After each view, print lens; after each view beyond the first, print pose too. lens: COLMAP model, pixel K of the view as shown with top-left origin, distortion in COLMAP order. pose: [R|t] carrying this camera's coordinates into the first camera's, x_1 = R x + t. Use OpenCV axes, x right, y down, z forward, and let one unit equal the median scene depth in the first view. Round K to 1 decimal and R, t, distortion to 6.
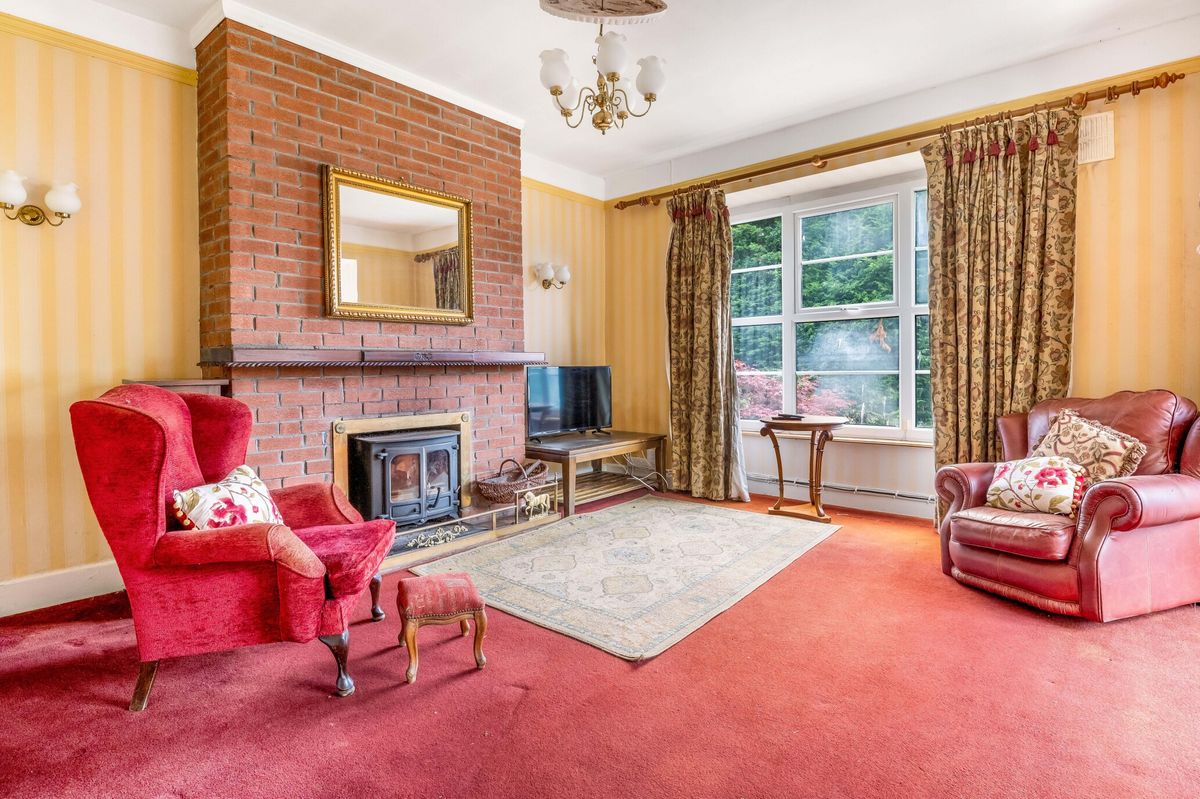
lens RADIAL K [[590.0, 0, 620.8], [0, 590.0, 380.1], [0, 0, 1]] dist [0.001326, 0.000200]
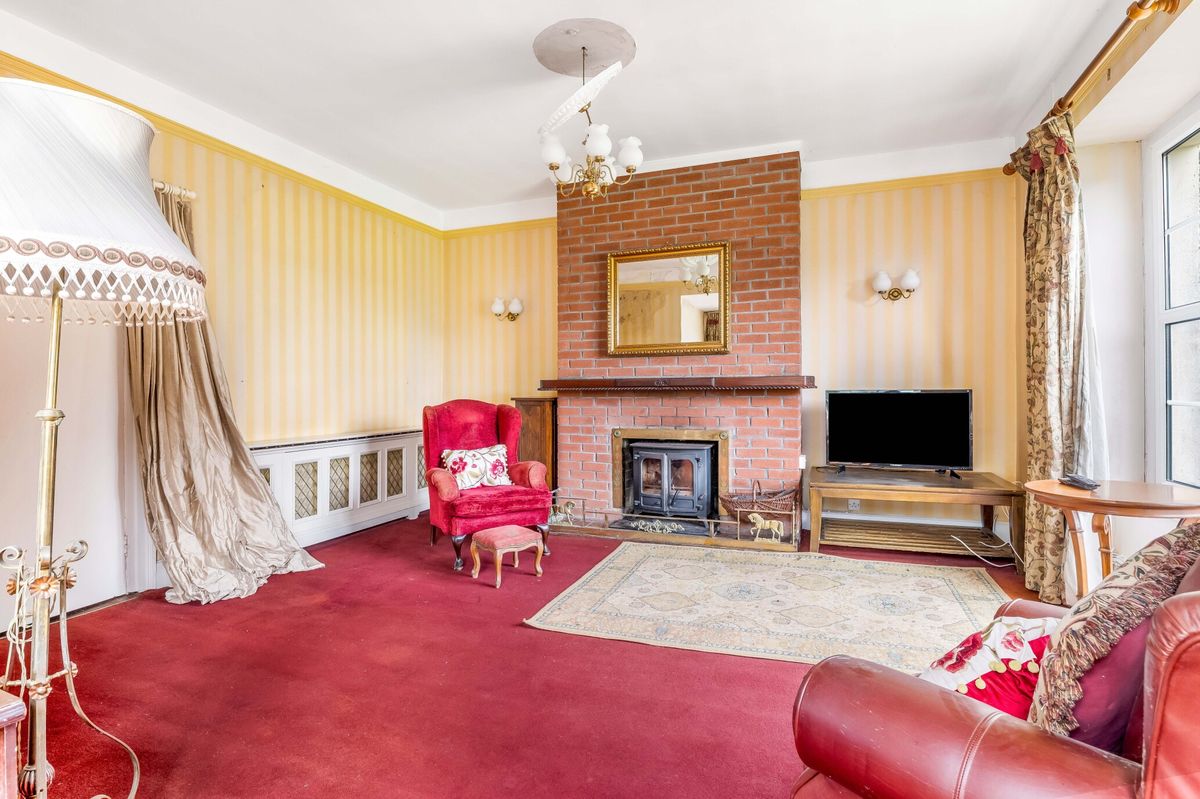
lens RADIAL K [[590.0, 0, 604.6], [0, 590.0, 392.5], [0, 0, 1]] dist [0.001326, 0.000200]
pose [[0.345919, 0.010283, -0.938208, 0.833756], [-0.021455, 0.999765, 0.003048, -0.020353], [0.938019, 0.019075, 0.346059, 0.464230]]
